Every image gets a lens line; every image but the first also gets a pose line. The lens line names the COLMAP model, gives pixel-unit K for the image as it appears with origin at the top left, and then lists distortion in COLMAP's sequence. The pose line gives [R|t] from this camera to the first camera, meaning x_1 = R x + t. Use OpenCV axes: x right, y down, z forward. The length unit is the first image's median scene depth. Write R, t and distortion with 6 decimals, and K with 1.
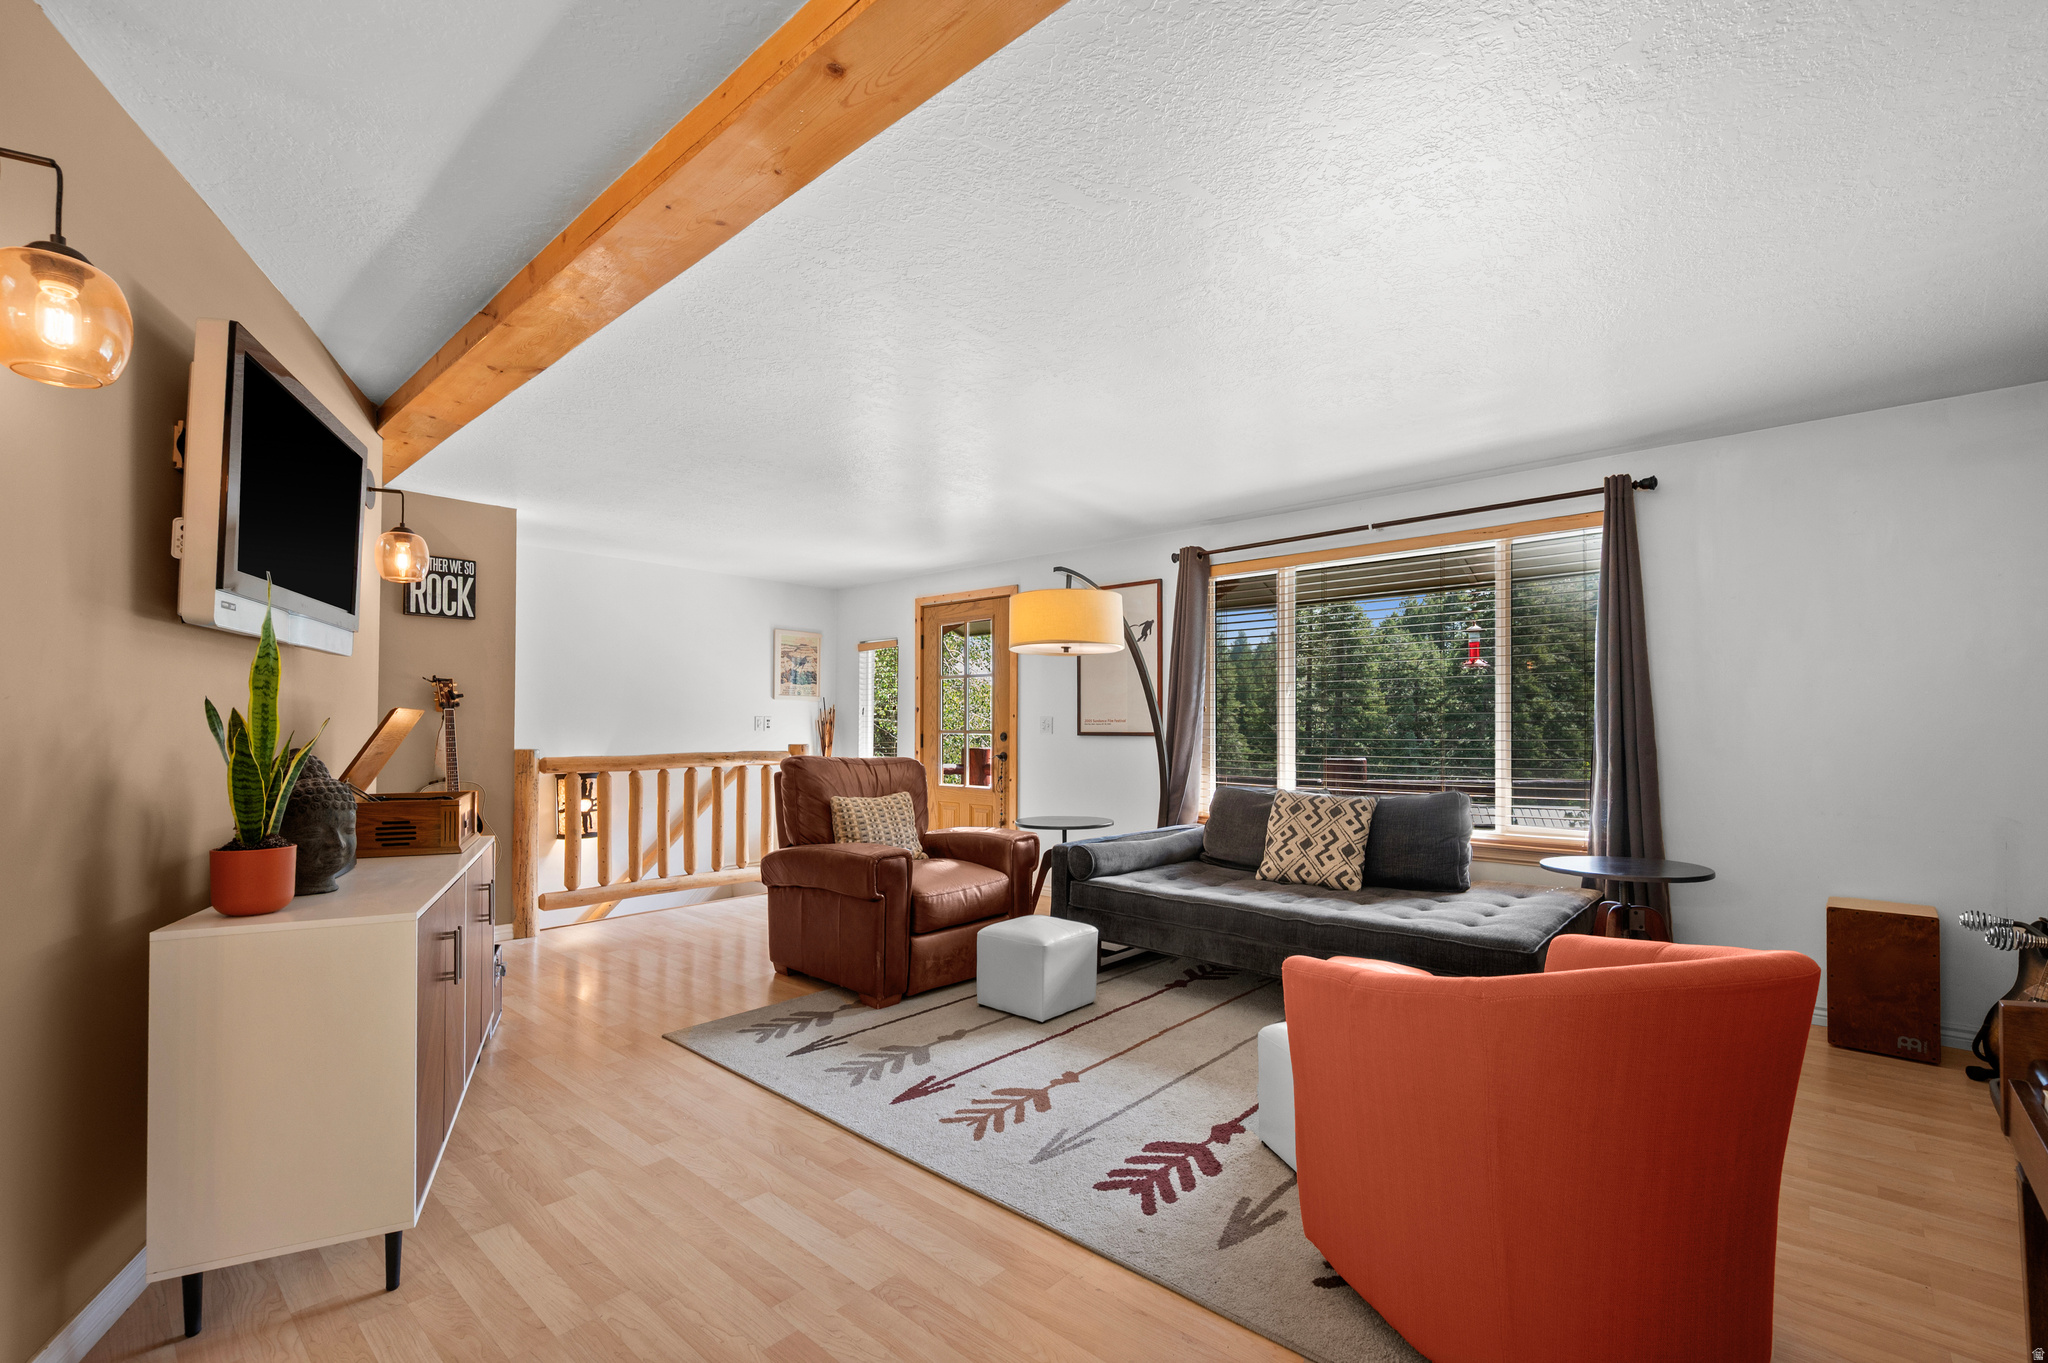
lens RADIAL K [[879.5, 0, 1059.2], [0, 879.5, 718.6], [0, 0, 1]] dist [-0.000904, -0.000097]
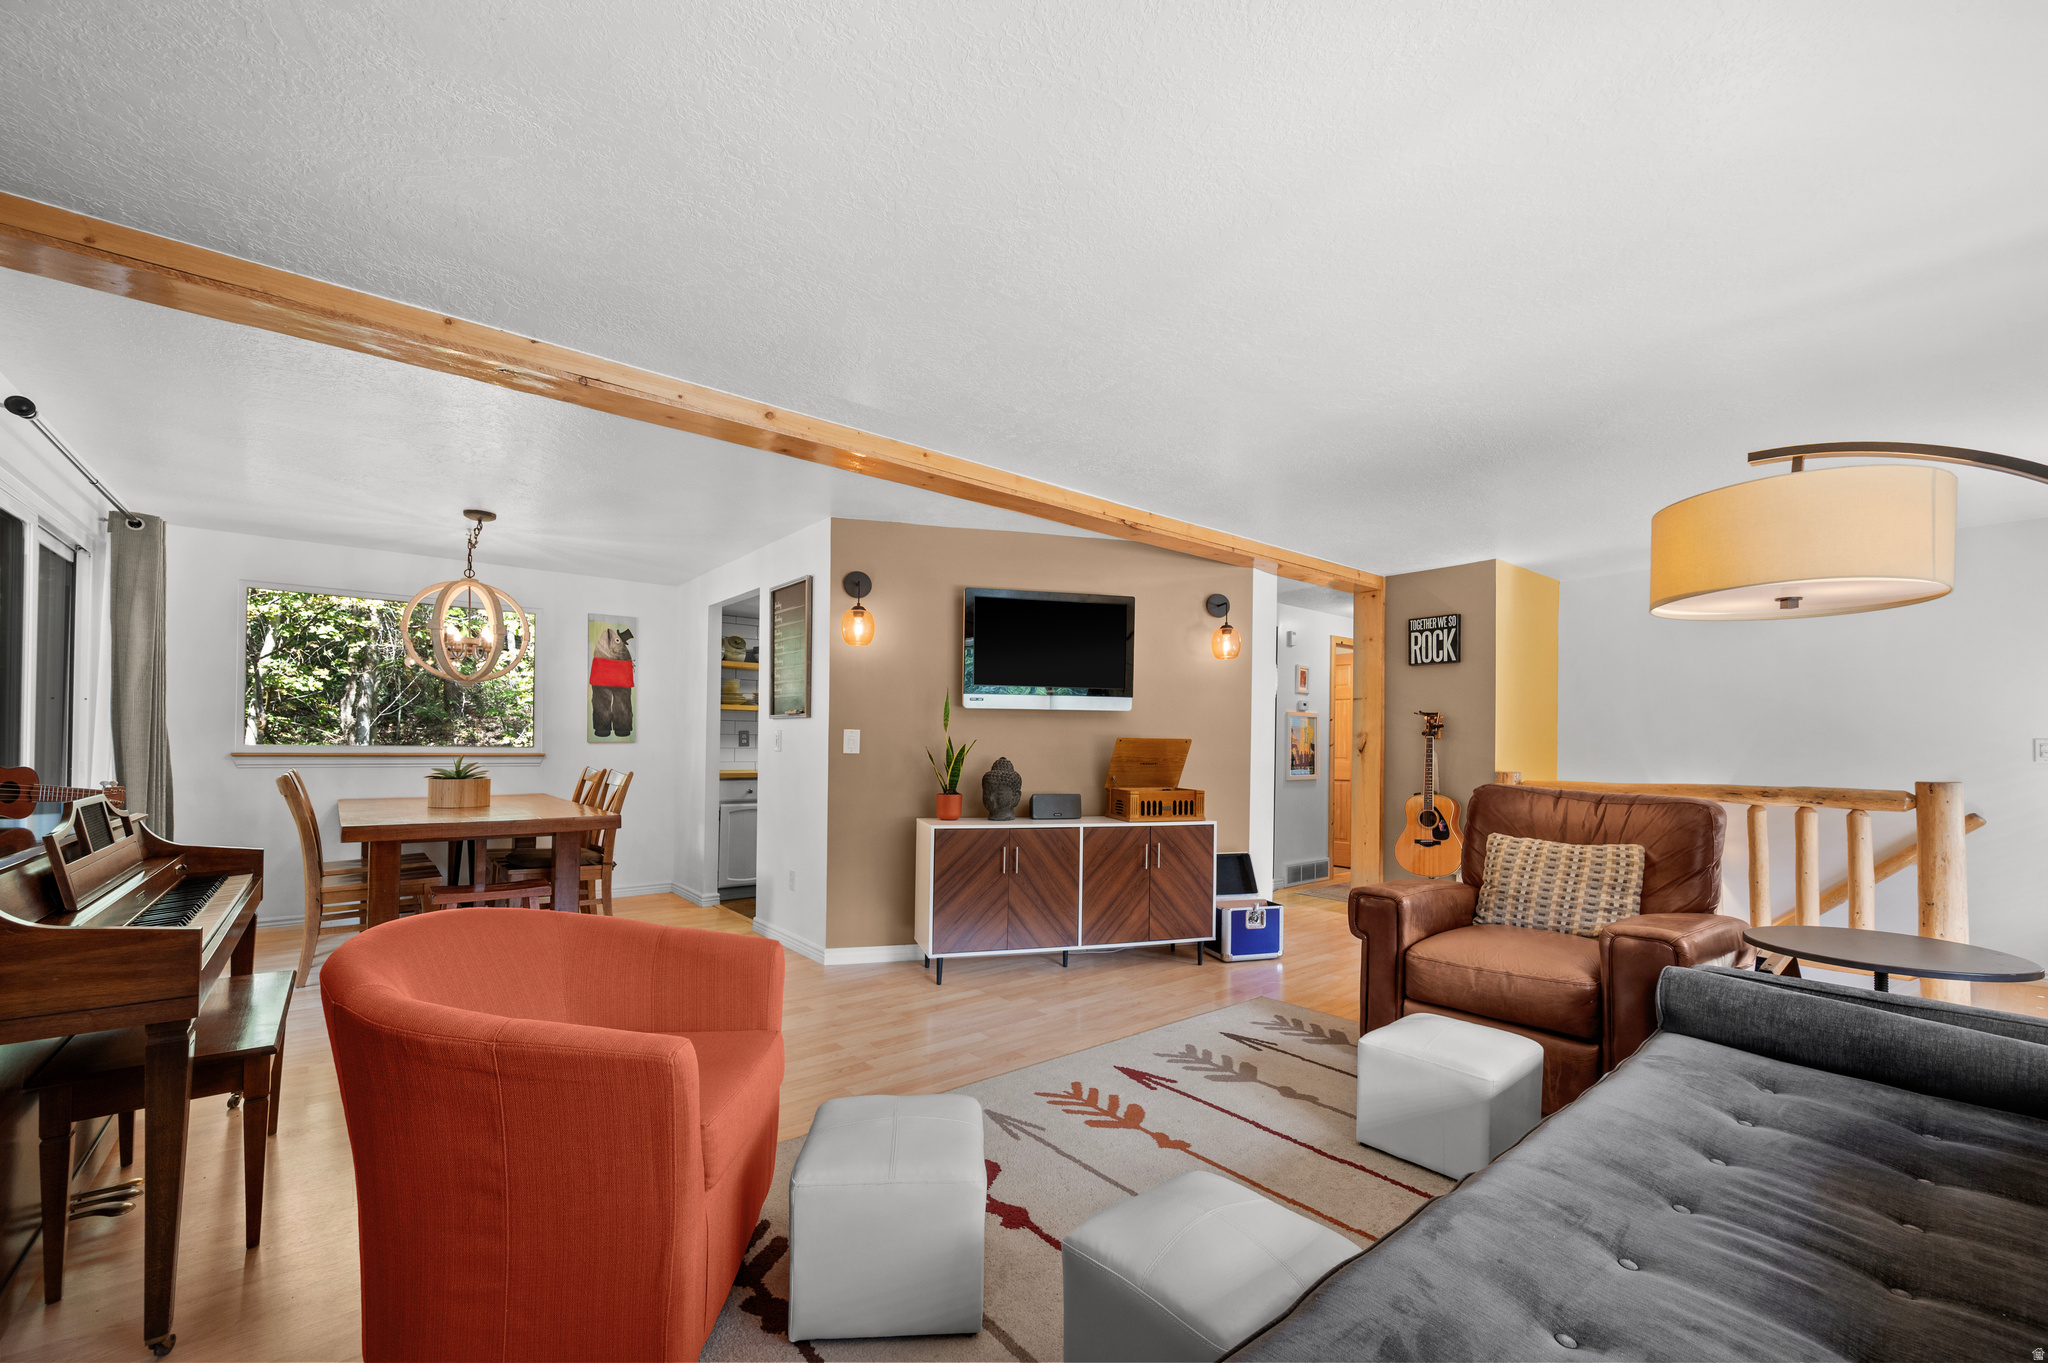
lens RADIAL K [[818.2, 0, 1051.3], [0, 818.2, 732.7], [0, 0, 1]] dist [0.000253, 0.000025]
pose [[-0.149635, -0.022219, -0.988492, 0.550364], [0.002193, 0.999738, -0.022804, 0.008609], [0.988739, -0.005580, -0.149547, 0.648398]]
